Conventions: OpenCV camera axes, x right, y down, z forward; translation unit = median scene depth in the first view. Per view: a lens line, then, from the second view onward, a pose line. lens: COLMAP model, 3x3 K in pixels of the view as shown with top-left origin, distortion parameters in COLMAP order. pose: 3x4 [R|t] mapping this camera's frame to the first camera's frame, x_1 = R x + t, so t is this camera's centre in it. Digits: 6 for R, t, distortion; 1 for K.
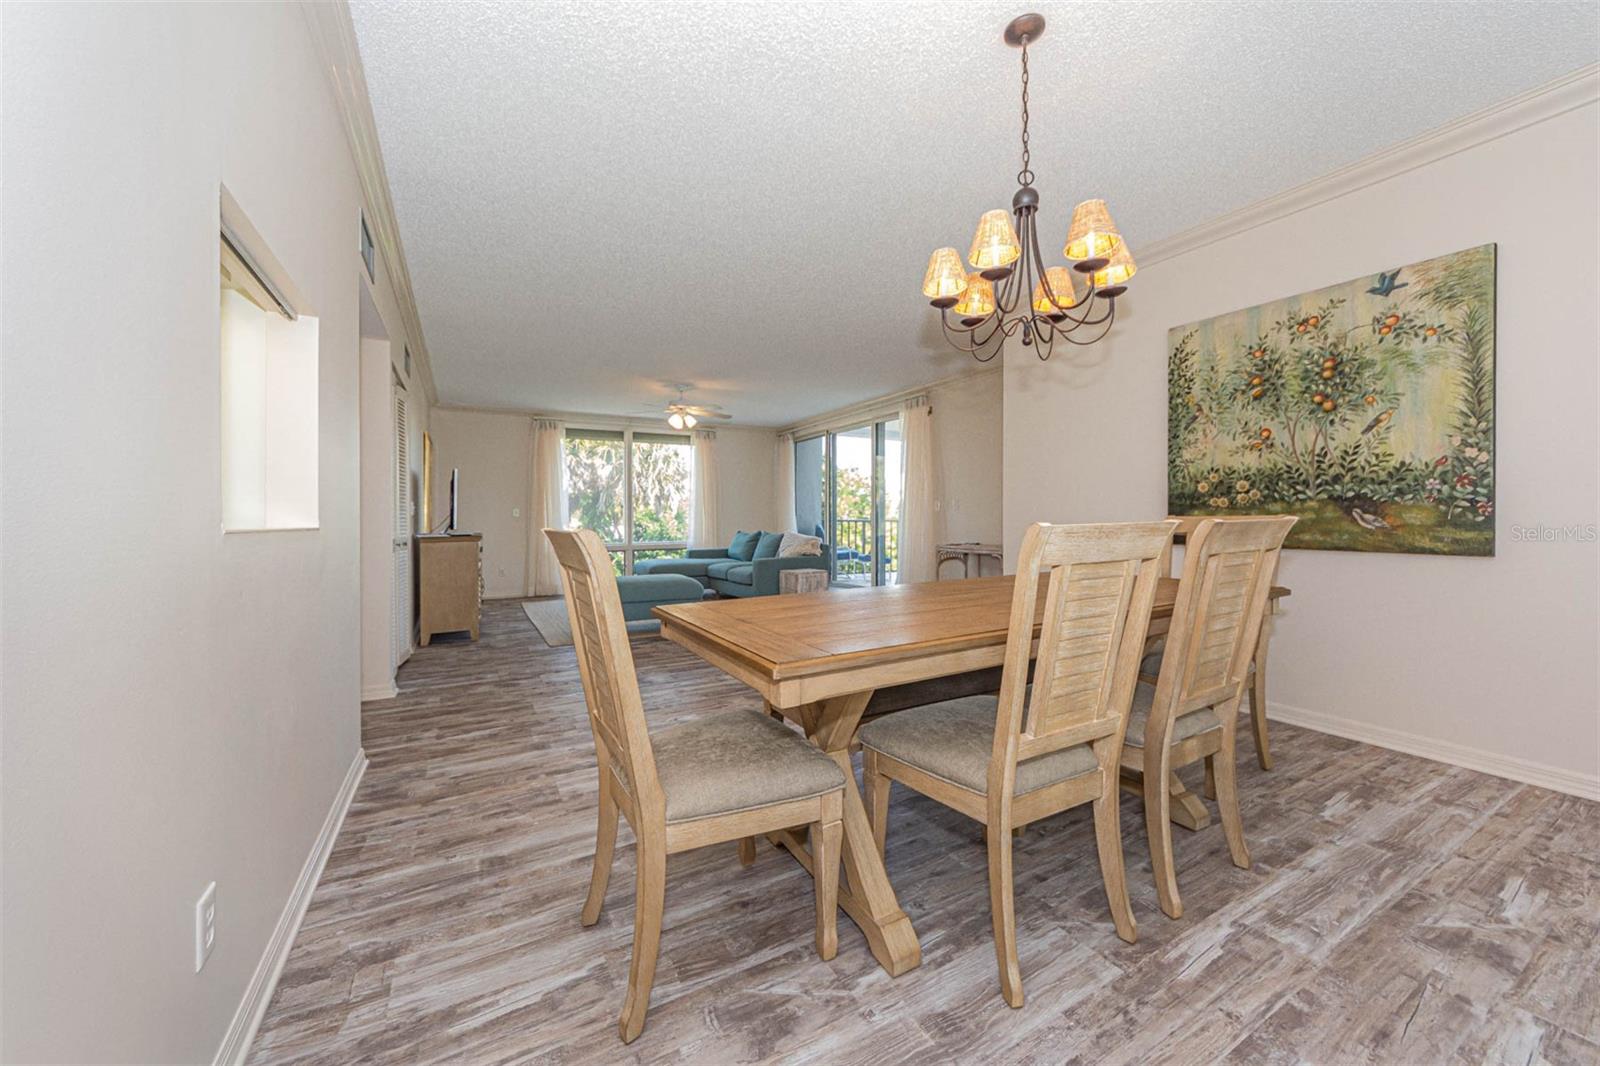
lens RADIAL K [[584.0, 0, 801.4], [0, 584.0, 519.5], [0, 0, 1]] dist [-0.001279, -0.000061]
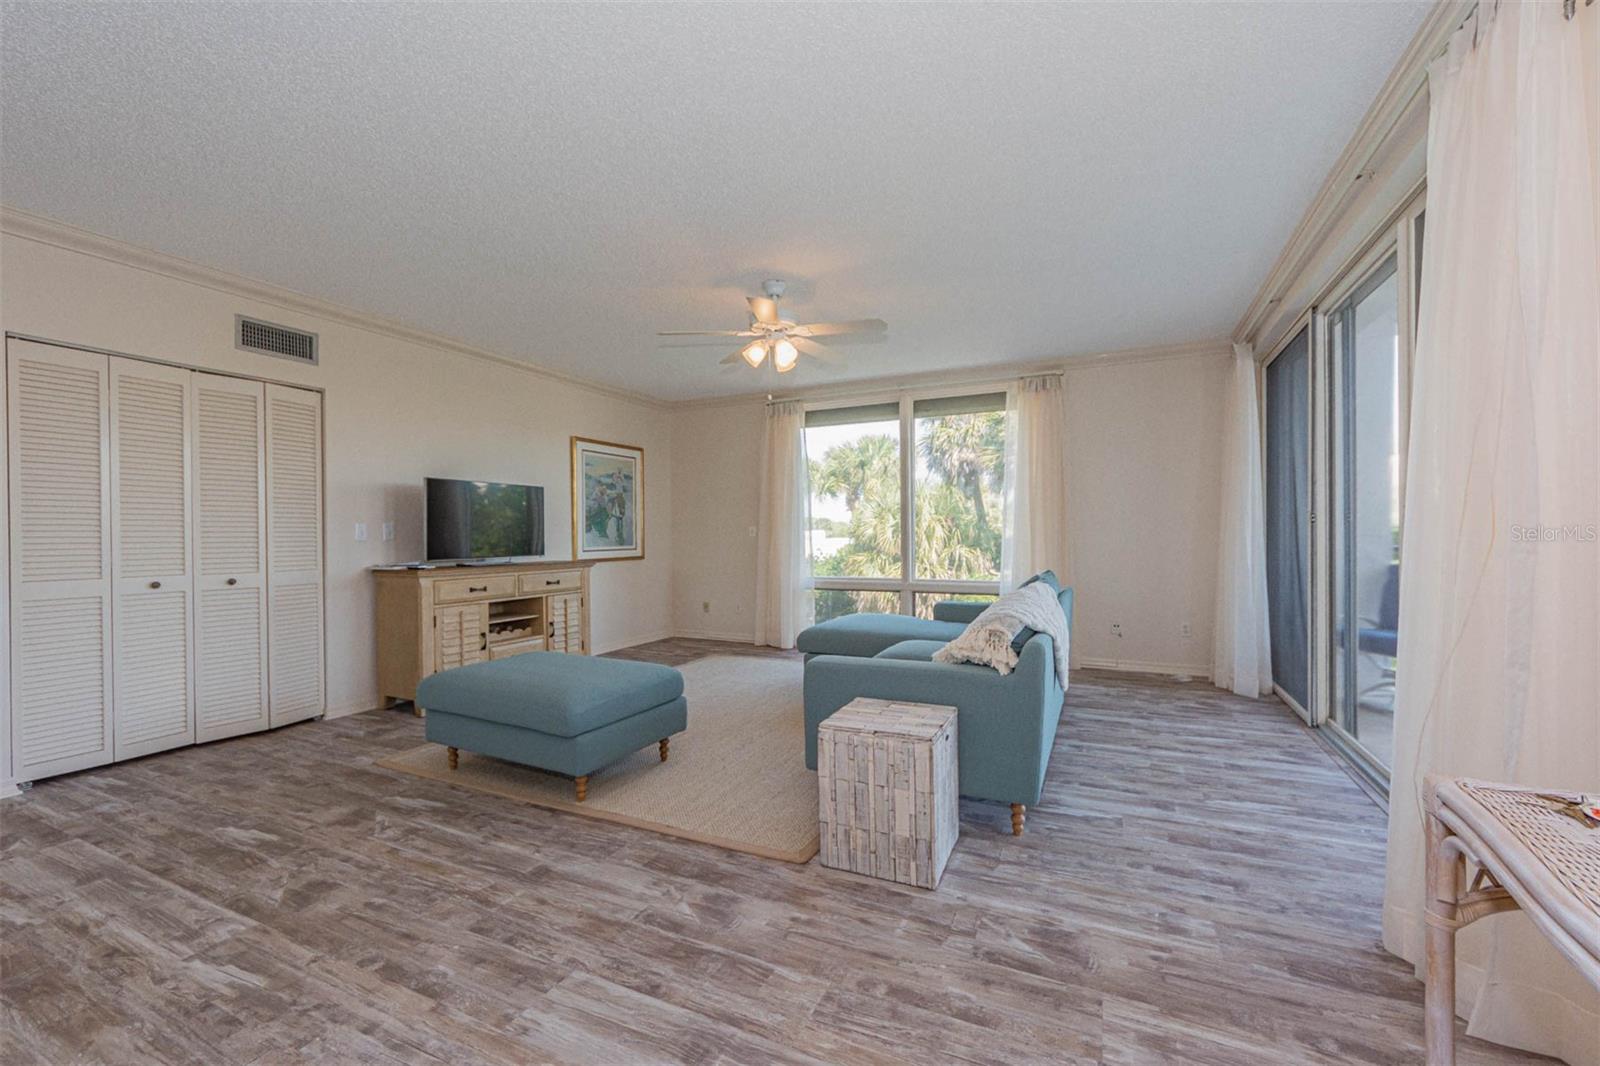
lens RADIAL K [[620.3, 0, 793.0], [0, 620.3, 536.4], [0, 0, 1]] dist [-0.001790, -0.000269]
pose [[0.574336, 0.008063, -0.818580, 0.194342], [-0.000789, 0.999956, 0.009297, -0.012715], [0.818619, -0.004694, 0.574318, 0.567328]]
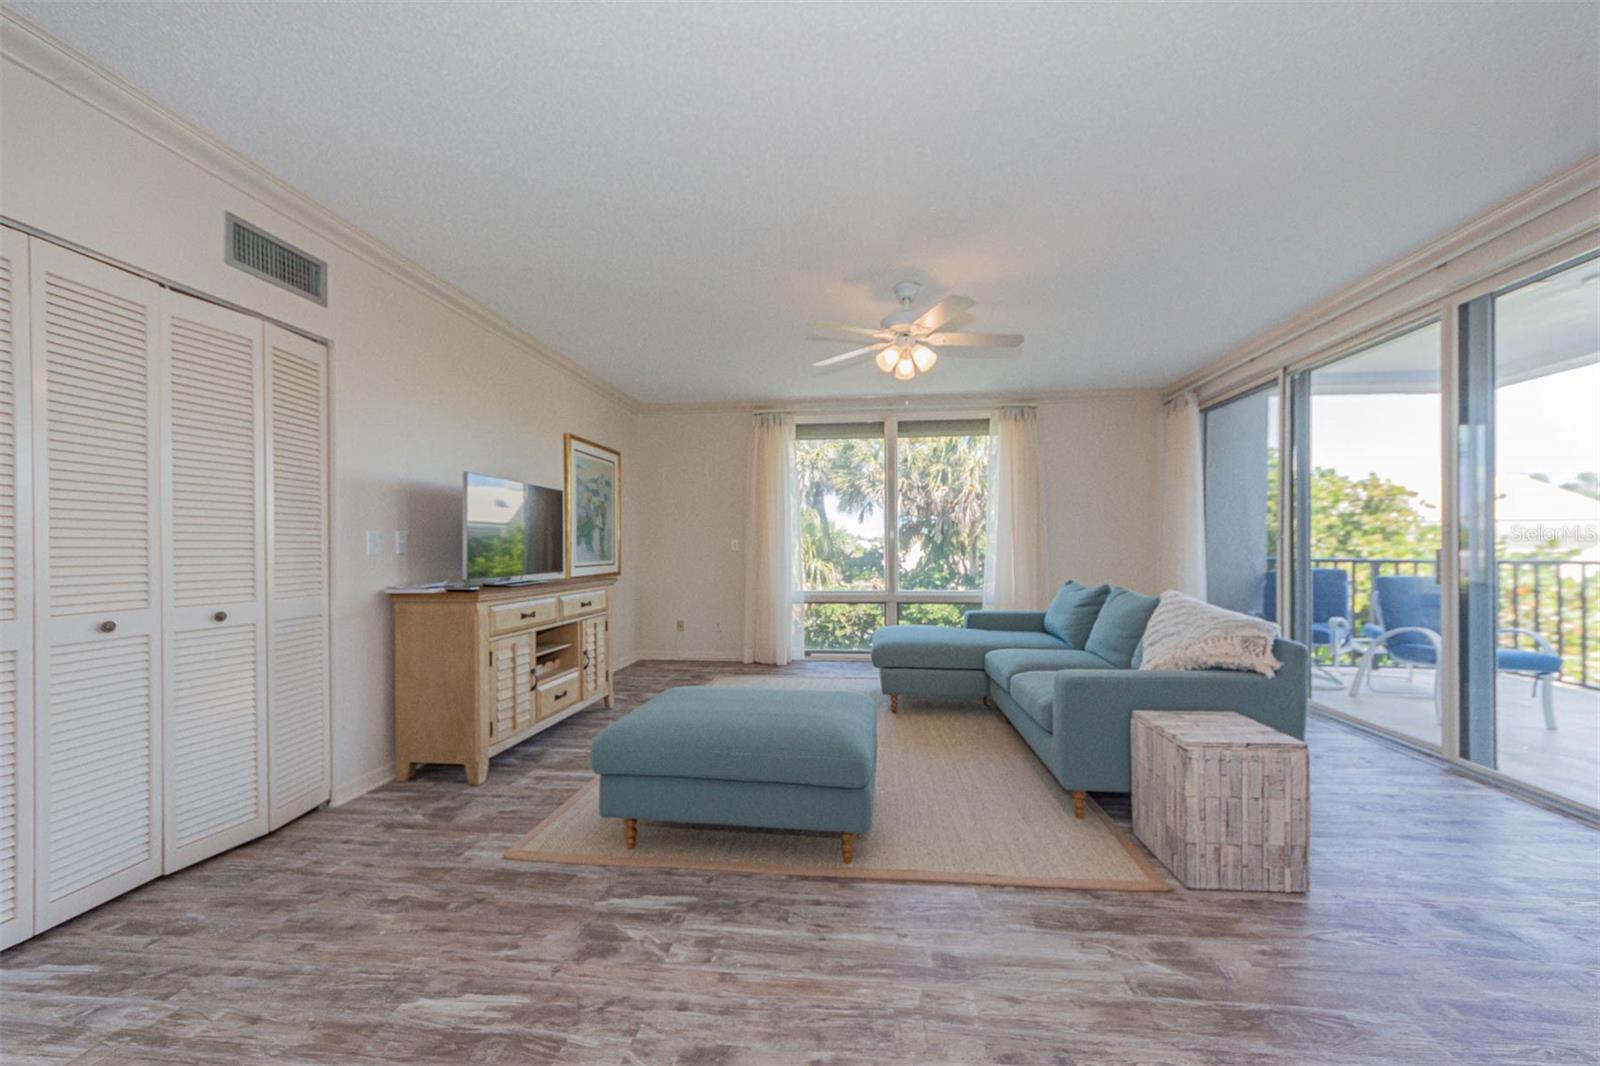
lens RADIAL K [[587.0, 0, 799.3], [0, 587.0, 549.4], [0, 0, 1]] dist [0.000982, 0.000012]
pose [[0.809717, 0.006732, -0.586781, 0.006878], [-0.004518, 0.999976, 0.005237, -0.010467], [0.586803, -0.001589, 0.809728, 0.444665]]
